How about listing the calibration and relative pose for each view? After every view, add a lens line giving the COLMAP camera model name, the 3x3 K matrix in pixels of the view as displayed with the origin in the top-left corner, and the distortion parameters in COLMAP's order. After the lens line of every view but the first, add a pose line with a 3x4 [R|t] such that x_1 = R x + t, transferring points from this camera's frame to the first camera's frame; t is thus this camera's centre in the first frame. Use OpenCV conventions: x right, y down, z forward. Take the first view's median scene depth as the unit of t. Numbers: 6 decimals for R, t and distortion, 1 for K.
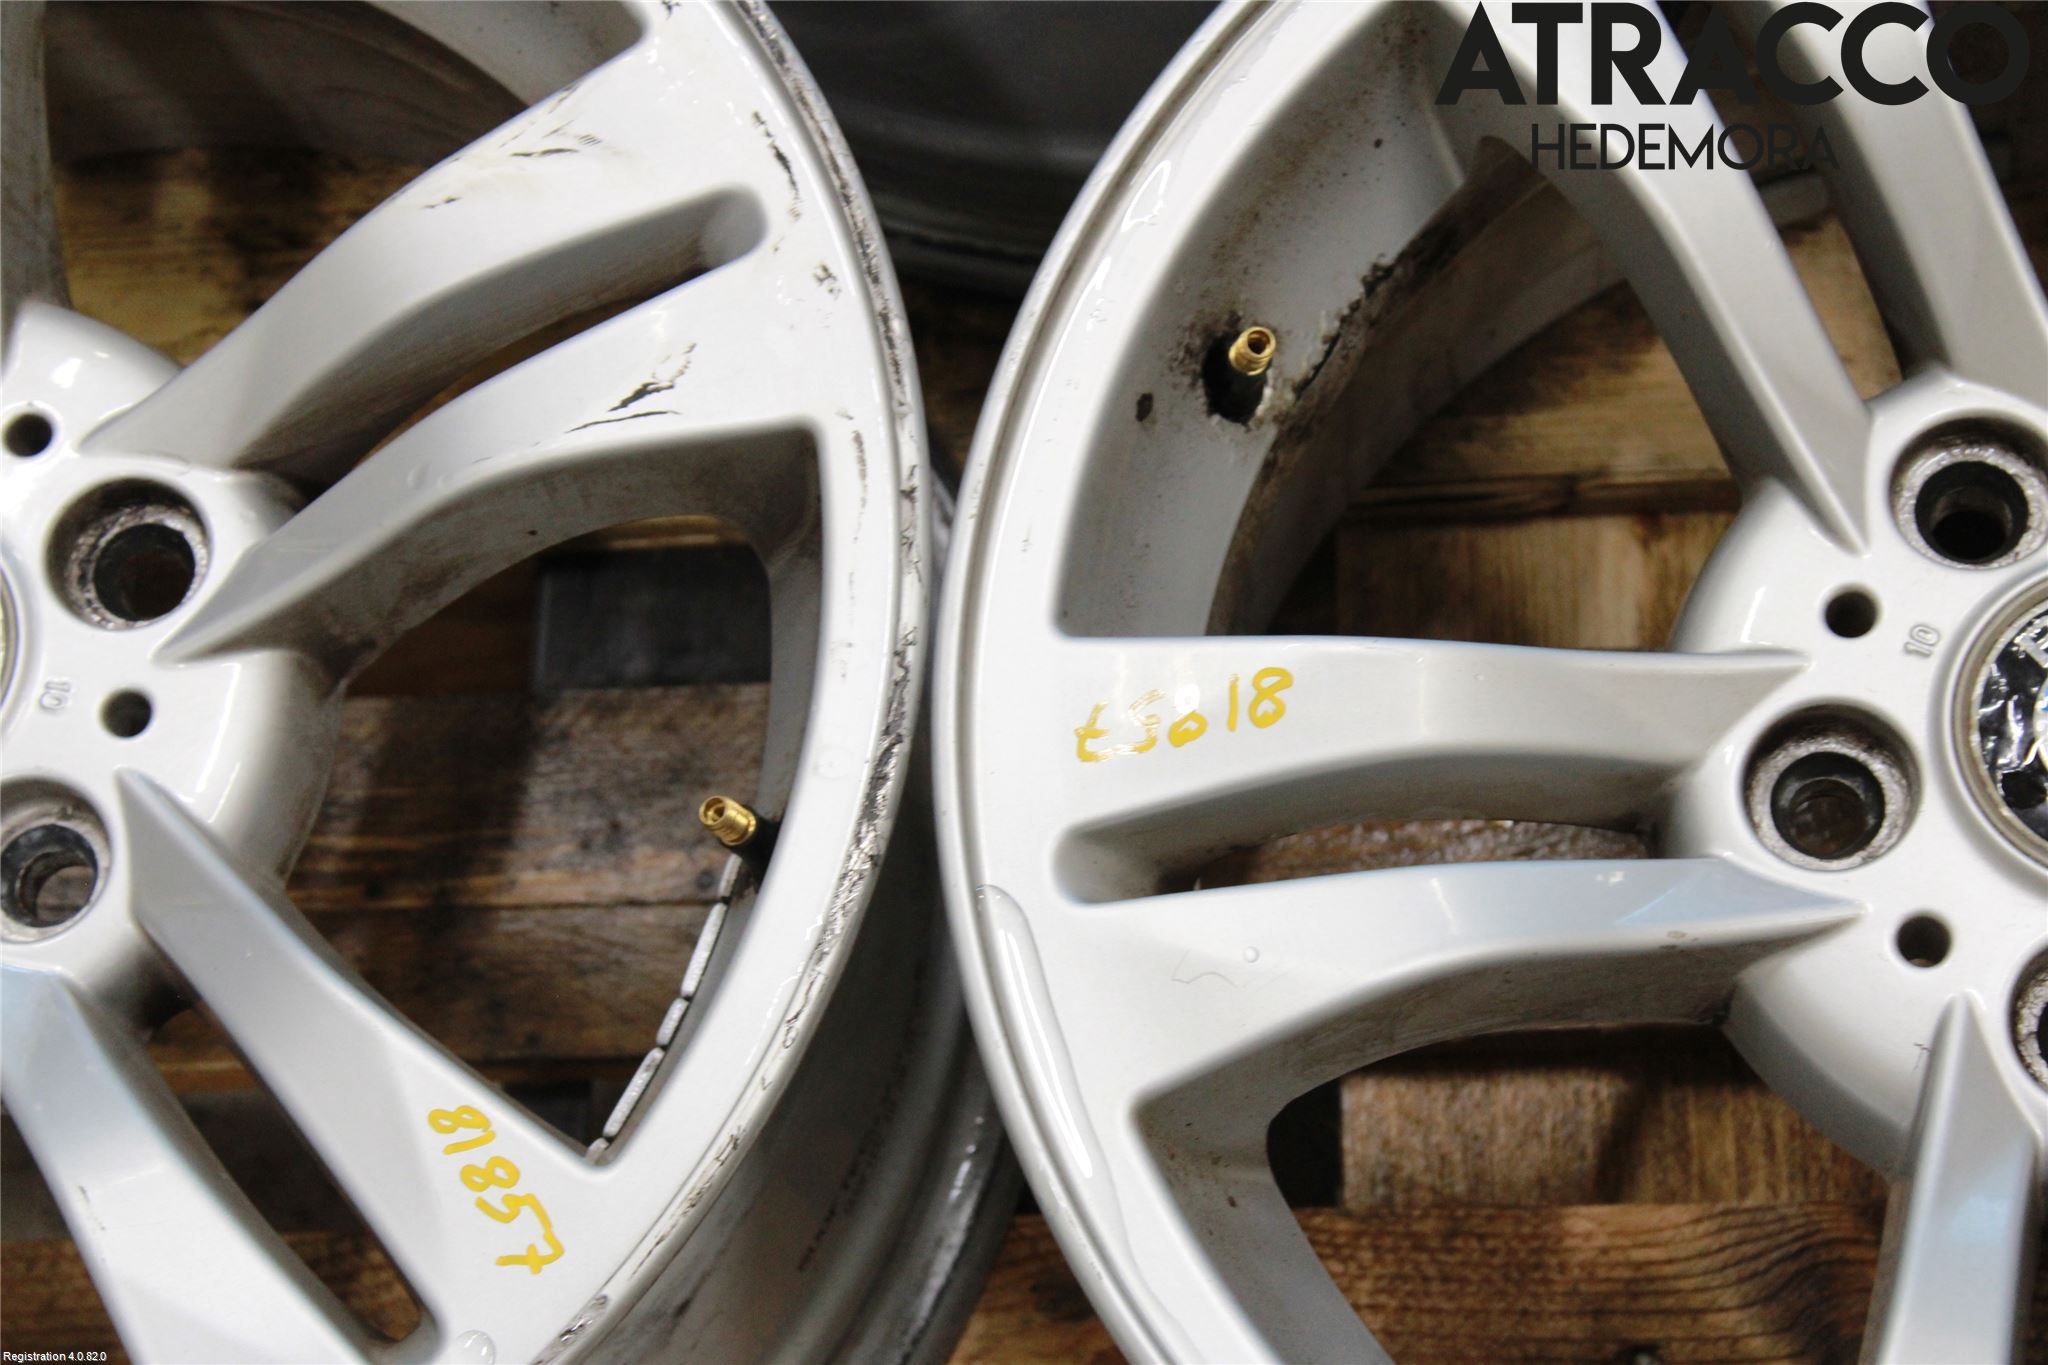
lens RADIAL K [[4976.5, 0, 991.0], [0, 4976.5, 675.1], [0, 0, 1]] dist [0.084604, 0.000000]
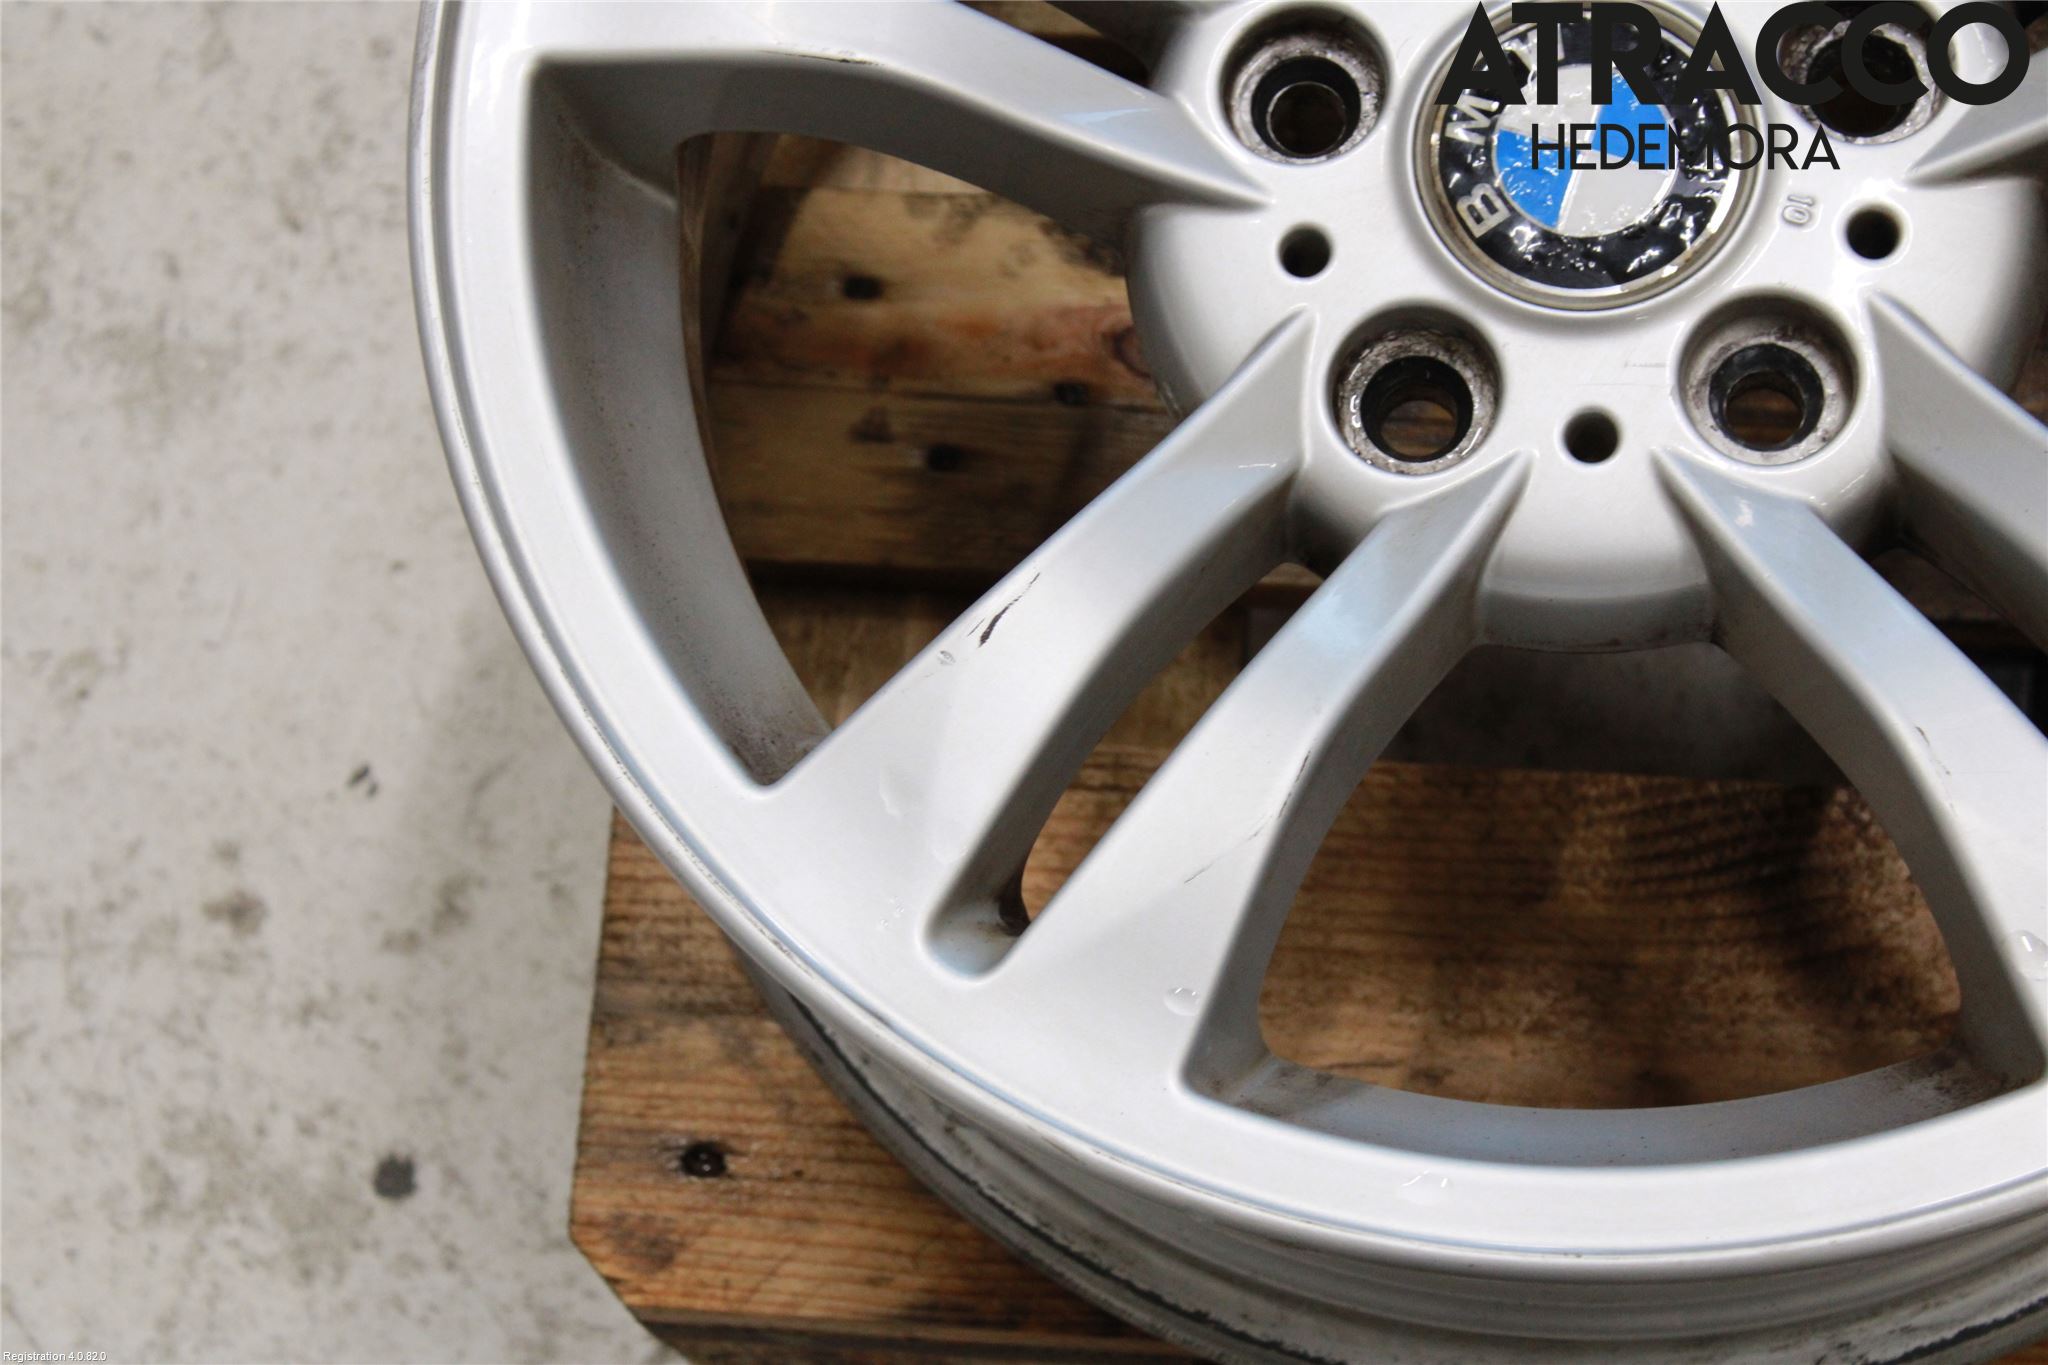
lens RADIAL K [[4976.5, 0, 1008.3], [0, 4976.5, 681.6], [0, 0, 1]] dist [0.084604, 0.000000]
pose [[0.996796, 0.079290, 0.010558, -0.337442], [-0.079917, 0.992828, 0.088920, 0.020777], [-0.003432, -0.089479, 0.995983, 0.044362]]
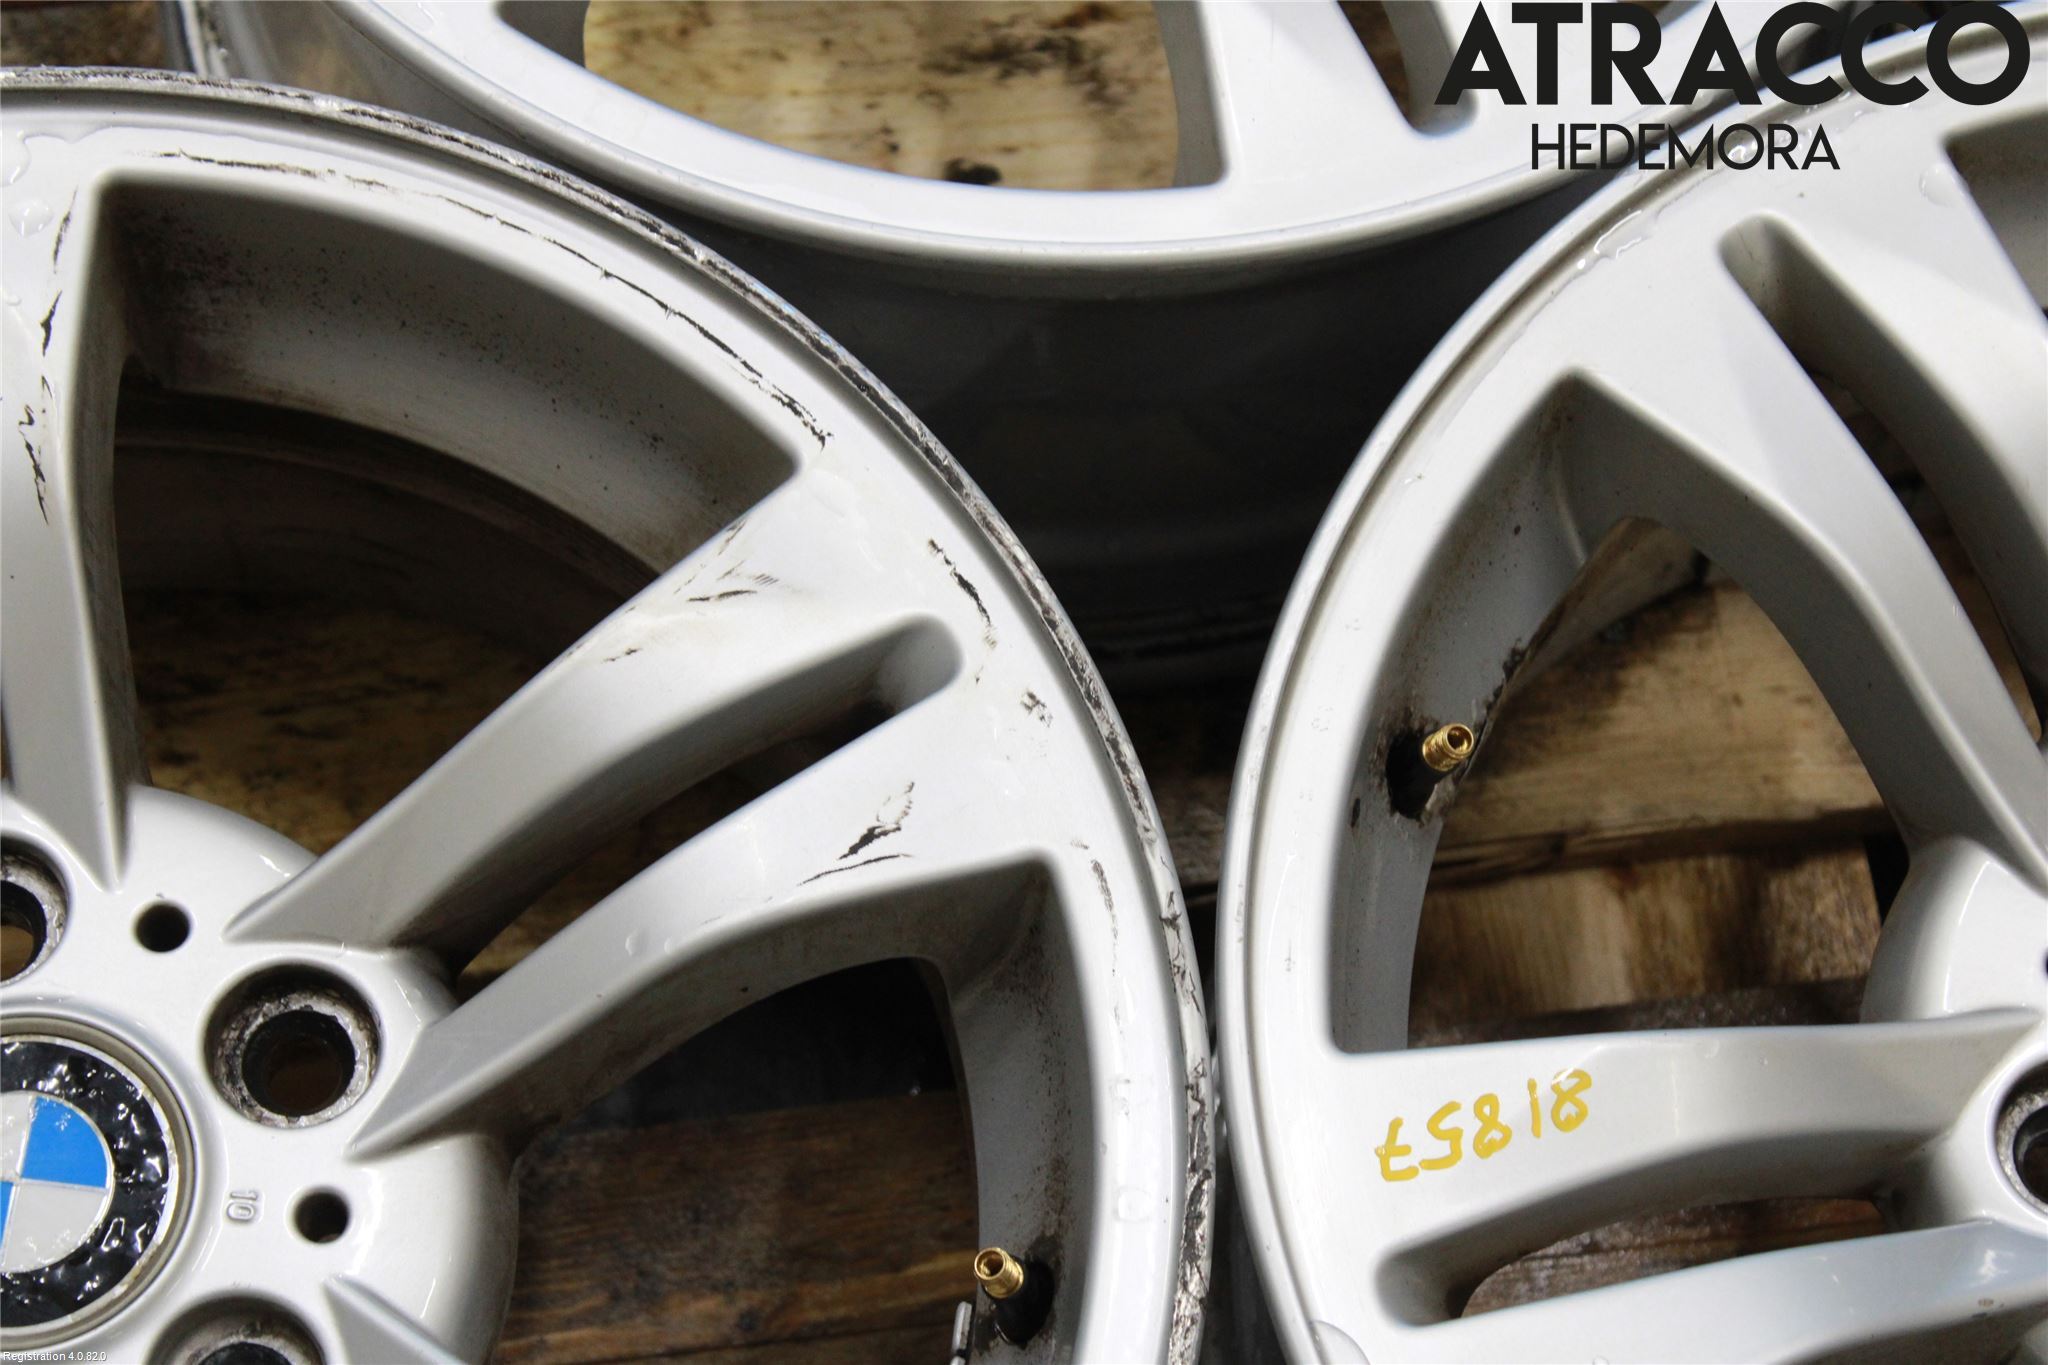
lens RADIAL K [[4976.5, 0, 1032.2], [0, 4976.5, 644.7], [0, 0, 1]] dist [0.084604, 0.000000]
pose [[0.973833, -0.067938, 0.216874, -0.237153], [0.081616, 0.995160, -0.054734, -0.036955], [-0.212105, 0.071002, 0.974664, 0.045292]]
